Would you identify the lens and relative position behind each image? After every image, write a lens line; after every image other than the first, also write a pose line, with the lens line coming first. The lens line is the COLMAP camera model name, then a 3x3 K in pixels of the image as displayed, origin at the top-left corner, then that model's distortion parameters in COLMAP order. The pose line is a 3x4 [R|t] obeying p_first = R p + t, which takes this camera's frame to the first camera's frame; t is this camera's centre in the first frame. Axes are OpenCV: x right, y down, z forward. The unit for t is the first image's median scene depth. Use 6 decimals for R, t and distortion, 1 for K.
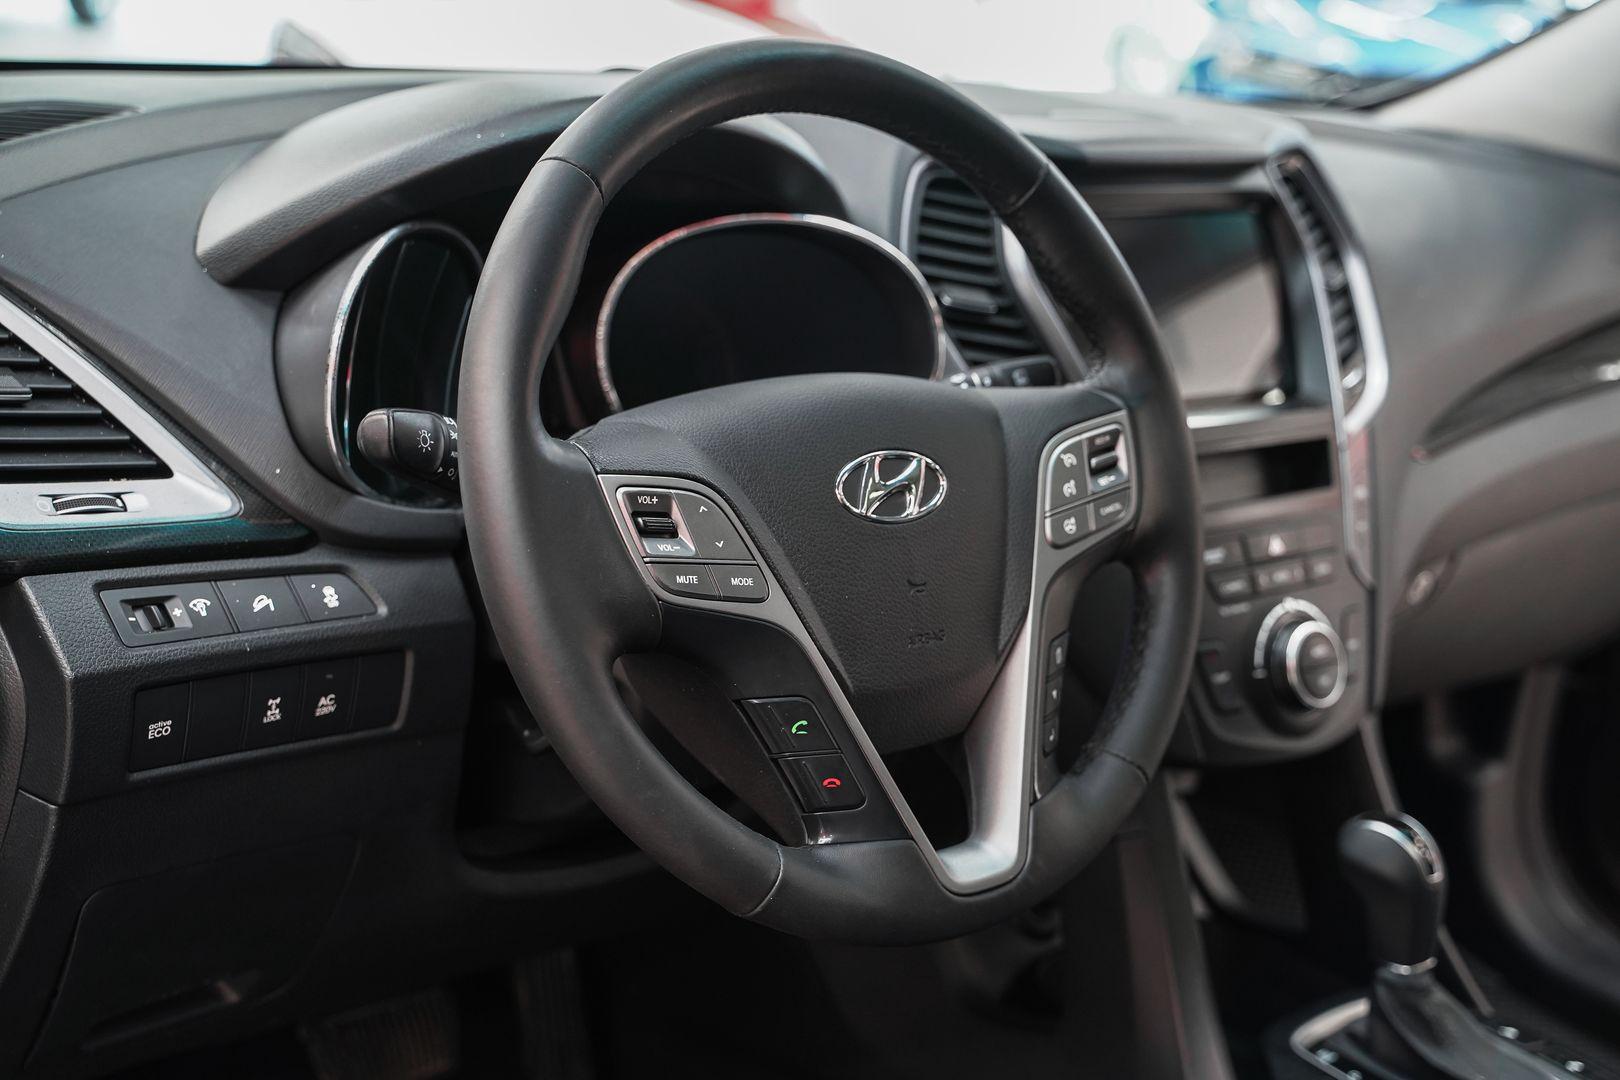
lens RADIAL K [[1954.6, 0, 801.8], [0, 1954.6, 548.1], [0, 0, 1]] dist [0.053545, 0.000000]
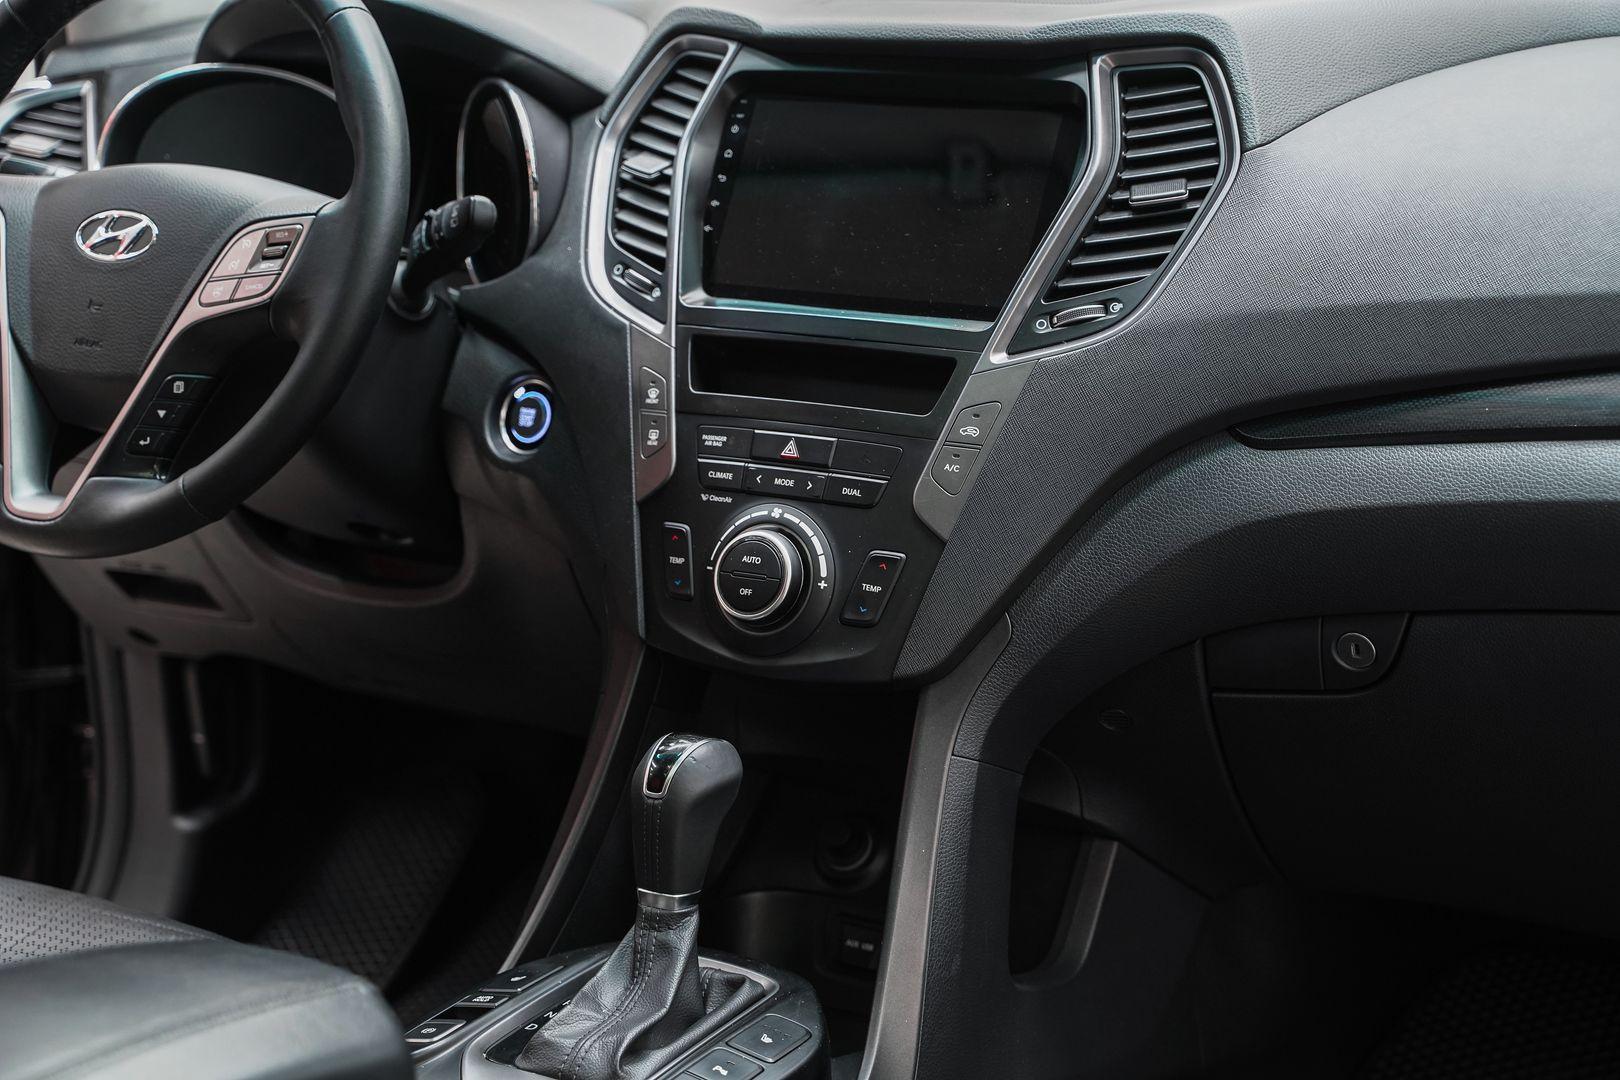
lens RADIAL K [[2595.6, 0, 803.1], [0, 2595.6, 528.6], [0, 0, 1]] dist [0.165771, 0.000000]
pose [[0.347506, 0.147866, -0.925945, 1.867236], [-0.234190, 0.969880, 0.066991, -0.065440], [0.907962, 0.193567, 0.371668, 0.755426]]
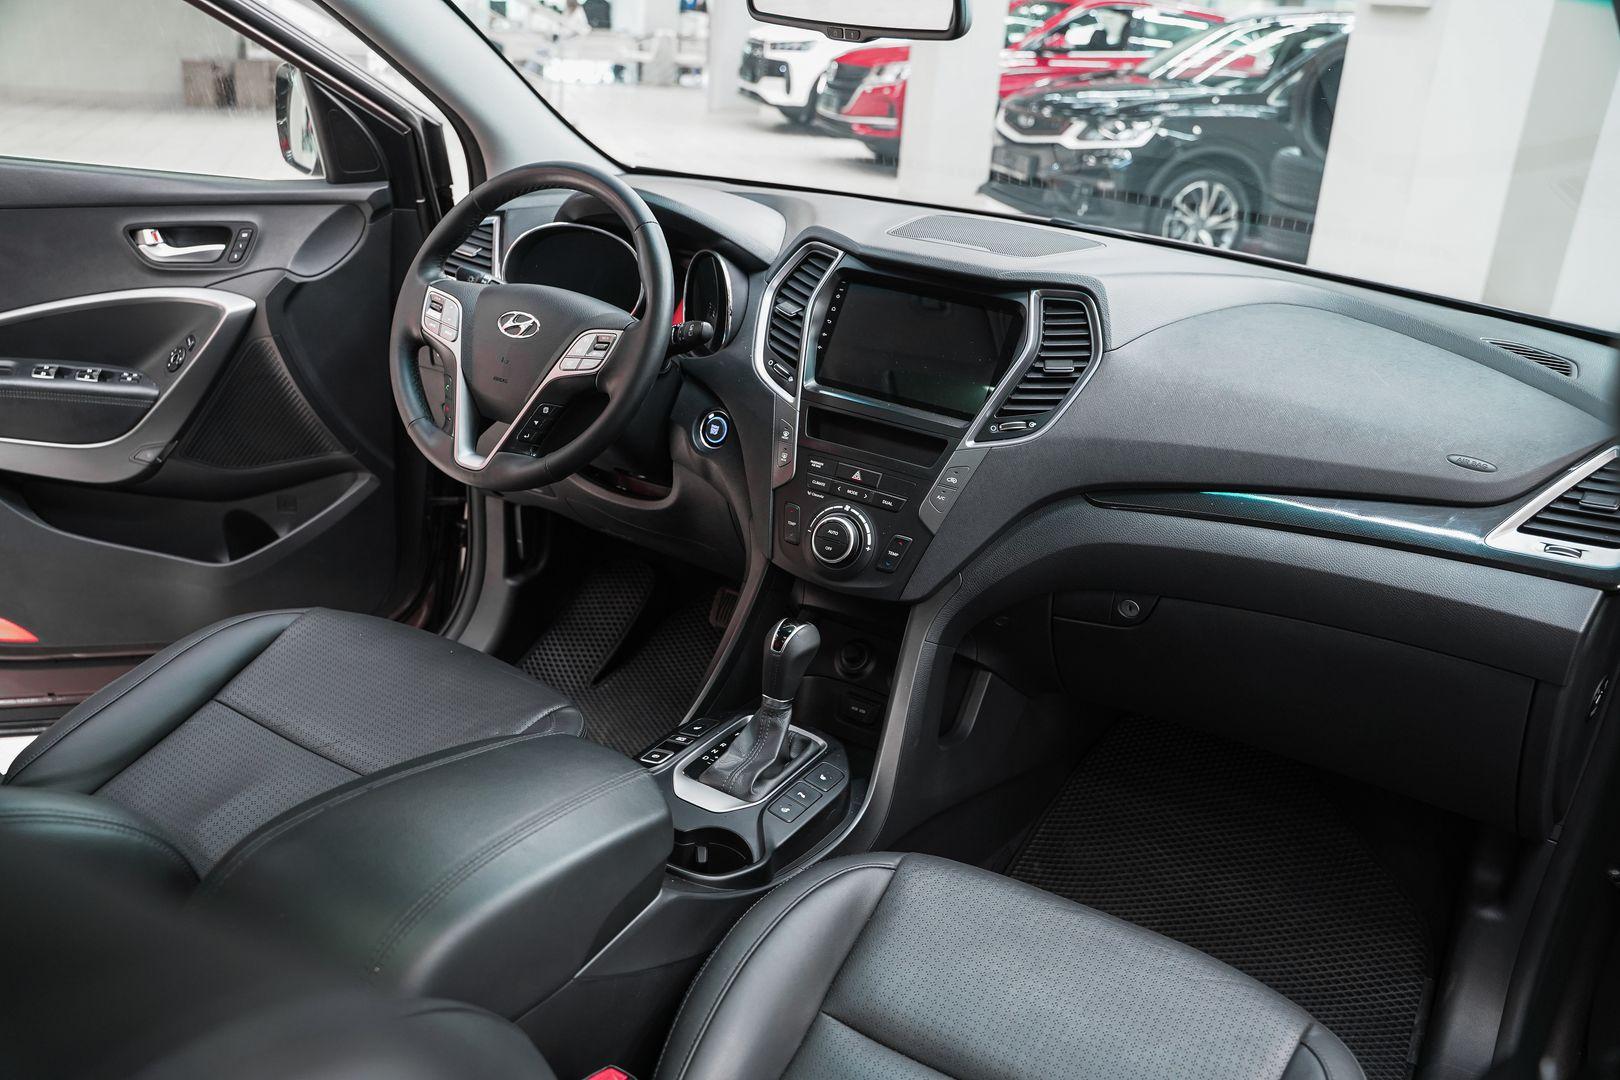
lens RADIAL K [[1281.2, 0, 806.6], [0, 1281.2, 527.5], [0, 0, 1]] dist [-0.115002, 0.075767]
pose [[0.358210, 0.298458, -0.884652, 1.727847], [-0.328525, 0.927224, 0.179795, -0.207011], [0.873932, 0.226226, 0.430192, 0.629311]]
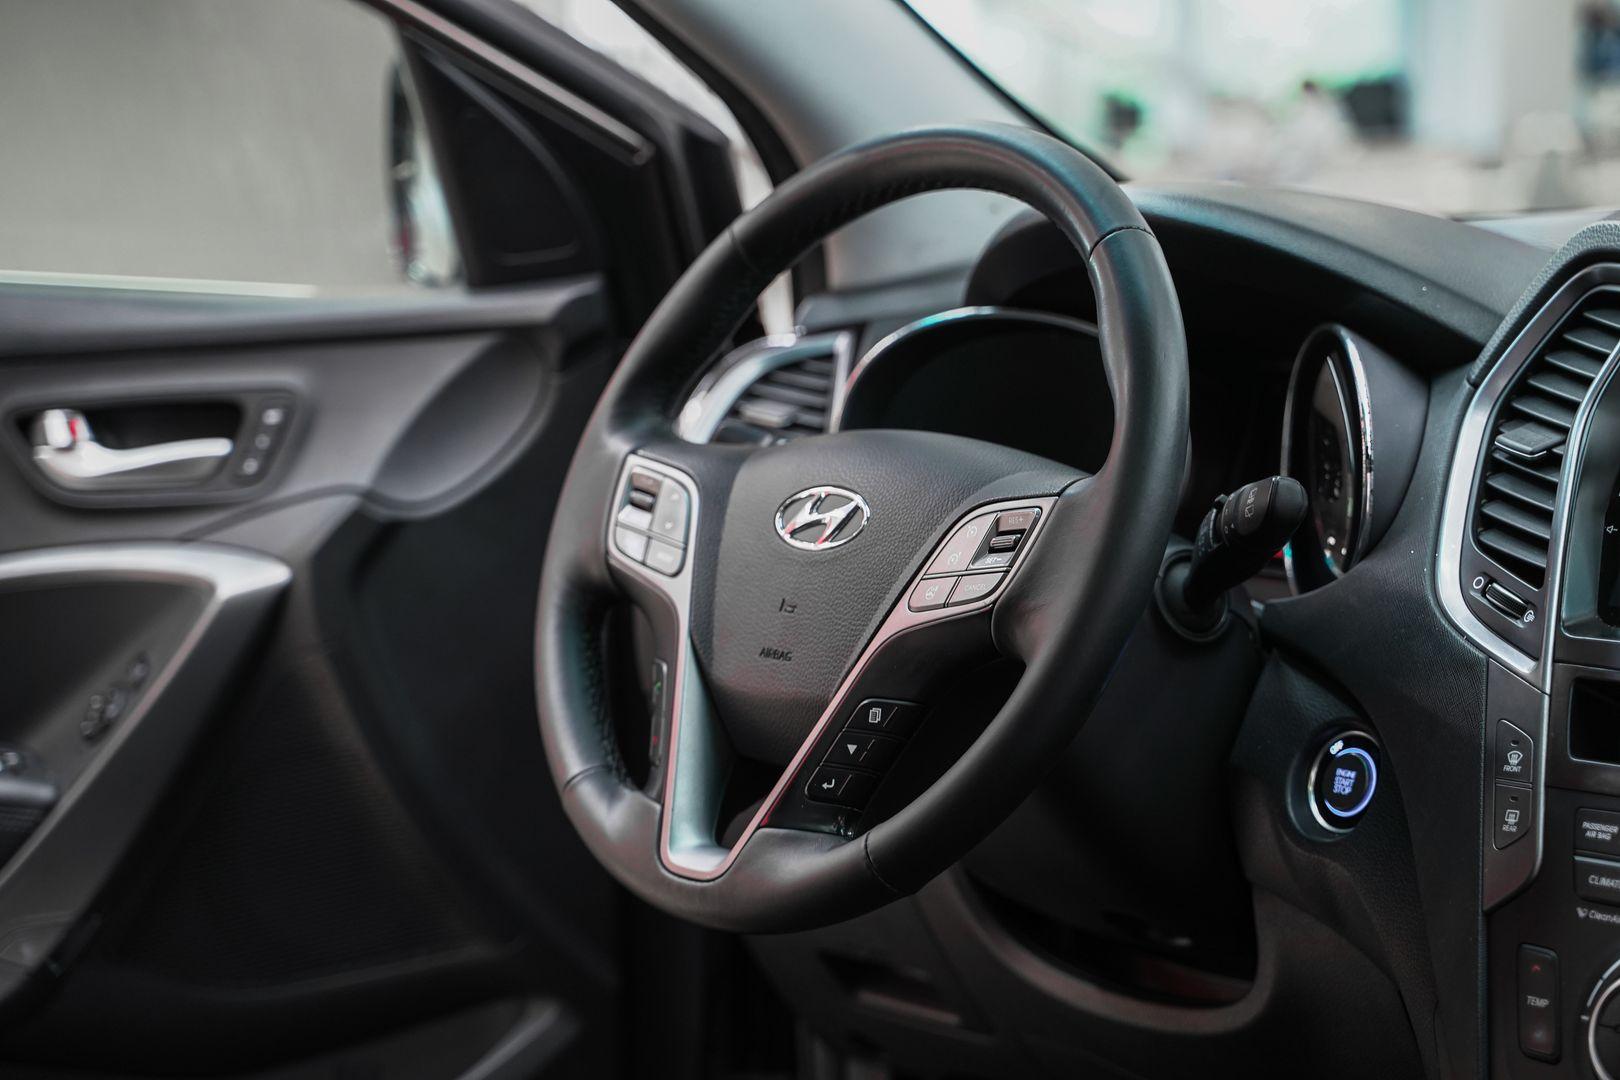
lens RADIAL K [[3289.2, 0, 811.3], [0, 3289.2, 524.4], [0, 0, 1]] dist [0.293614, 0.000000]
pose [[0.037873, 0.040409, -0.998465, 1.762748], [-0.268859, 0.962750, 0.028765, -0.075159], [0.962435, 0.267357, 0.047327, 0.869376]]
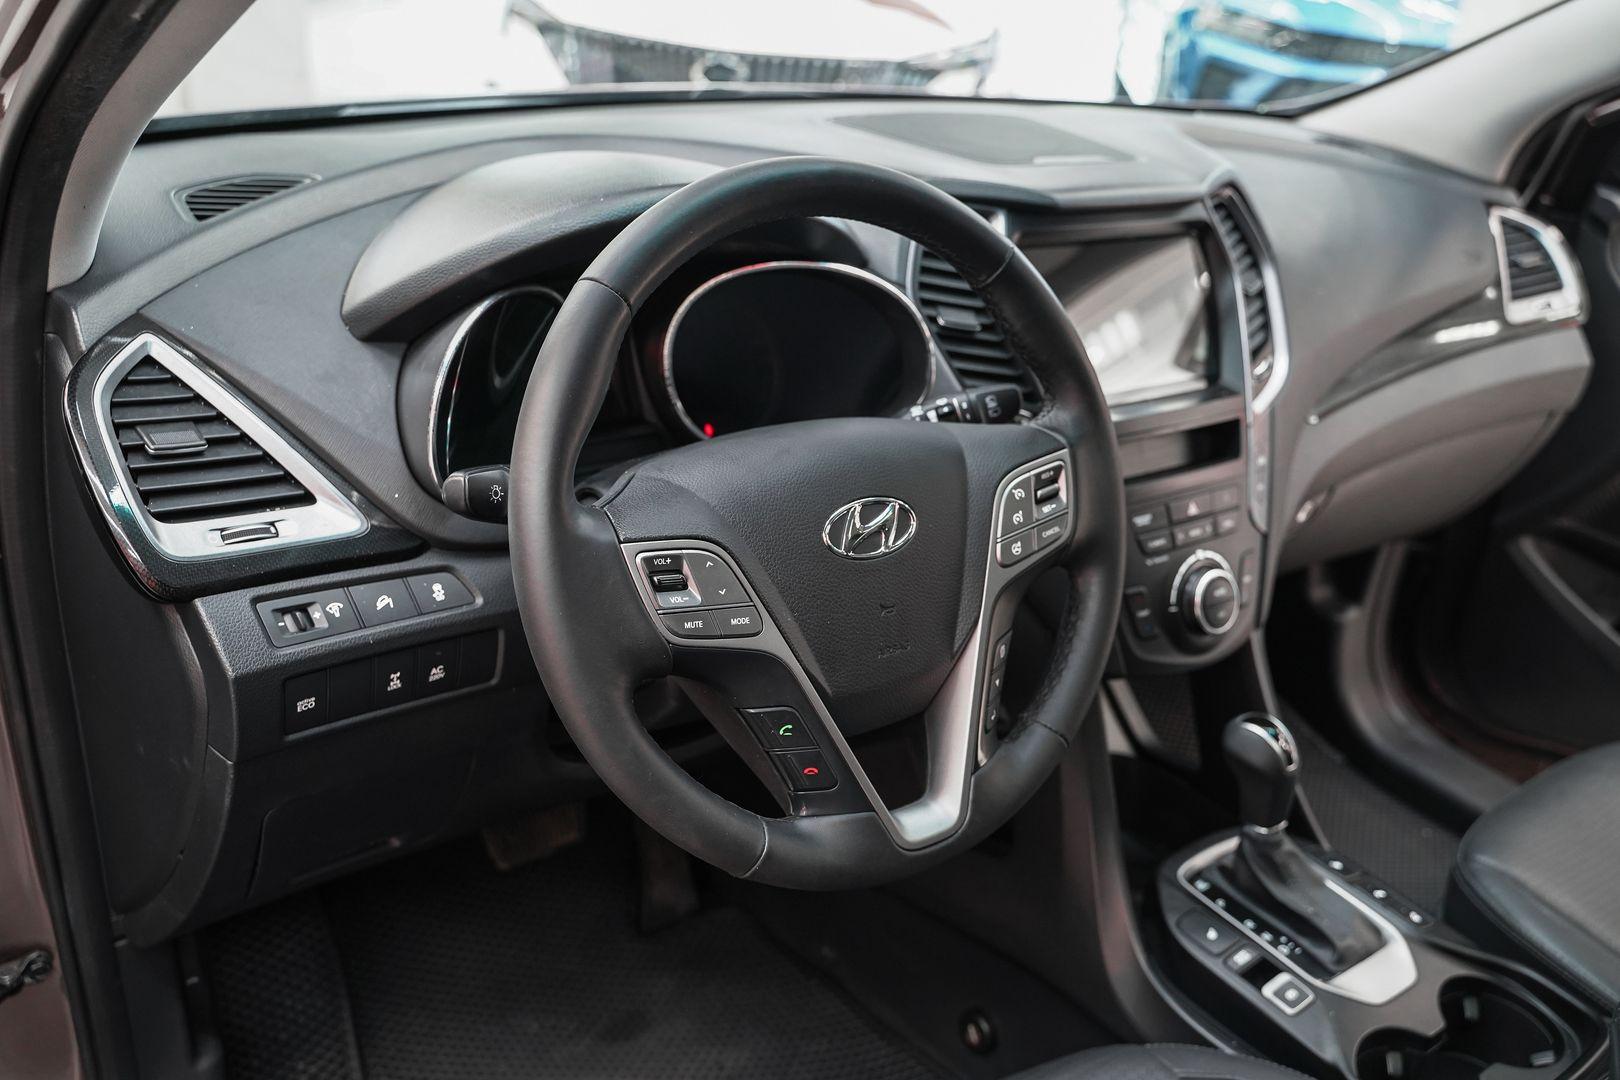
lens RADIAL K [[1358.0, 0, 807.3], [0, 1358.0, 542.8], [0, 0, 1]] dist [-0.086053, 0.032661]
pose [[0.997846, 0.029849, -0.058415, 0.054175], [-0.021028, 0.989035, 0.146178, -0.140877], [0.062138, -0.144635, 0.987532, 0.133571]]
